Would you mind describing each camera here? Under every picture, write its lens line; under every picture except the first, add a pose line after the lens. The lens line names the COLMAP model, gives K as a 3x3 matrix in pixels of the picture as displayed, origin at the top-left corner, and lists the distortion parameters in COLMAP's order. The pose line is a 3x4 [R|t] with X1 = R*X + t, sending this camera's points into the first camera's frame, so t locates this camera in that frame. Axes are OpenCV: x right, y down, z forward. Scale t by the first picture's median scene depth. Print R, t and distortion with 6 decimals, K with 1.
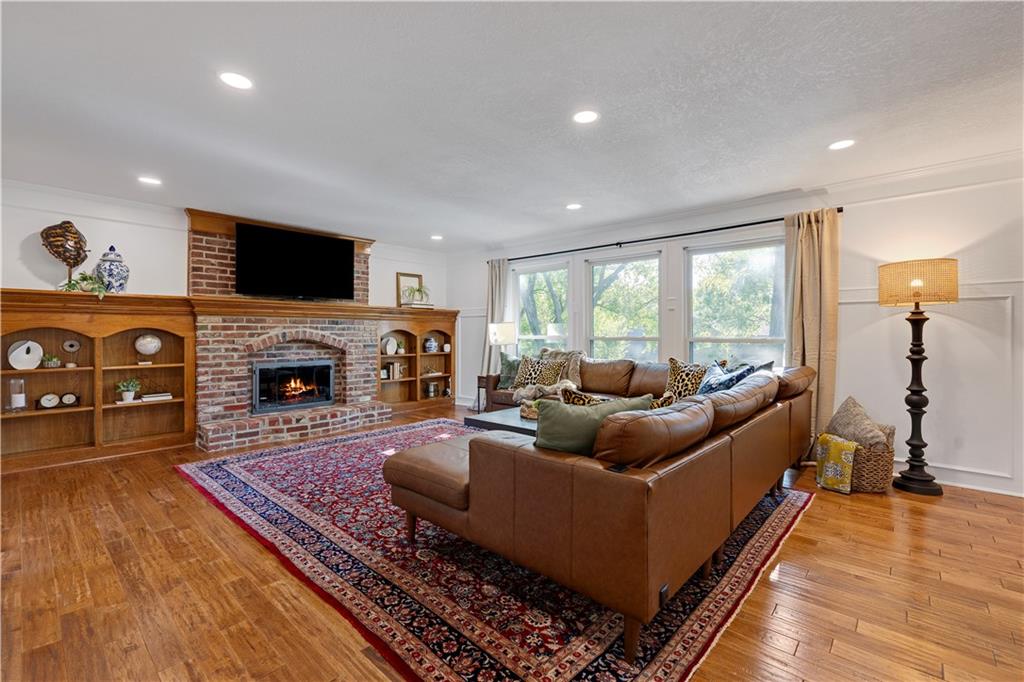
lens RADIAL K [[439.0, 0, 510.6], [0, 439.0, 329.3], [0, 0, 1]] dist [0.000216, -0.000060]
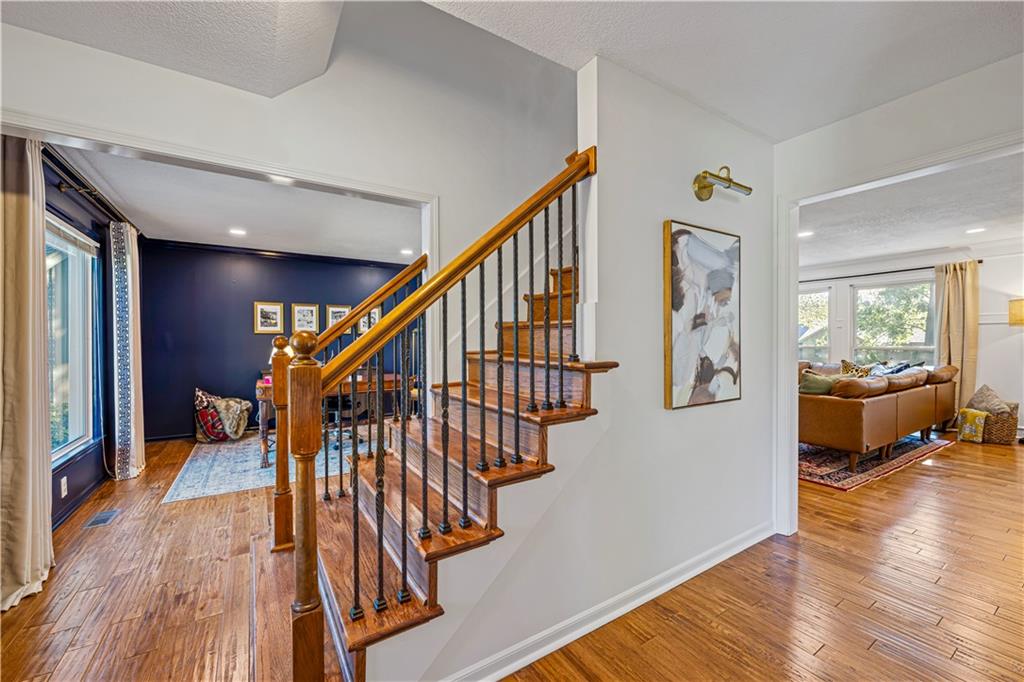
lens RADIAL K [[402.0, 0, 512.0], [0, 402.0, 341.0], [0, 0, 1]] dist [0.000407, 0.000084]
pose [[0.964218, -0.002291, -0.265102, -0.418030], [0.005599, 0.999916, 0.011724, -0.025307], [0.265052, -0.012789, 0.964149, -0.734270]]
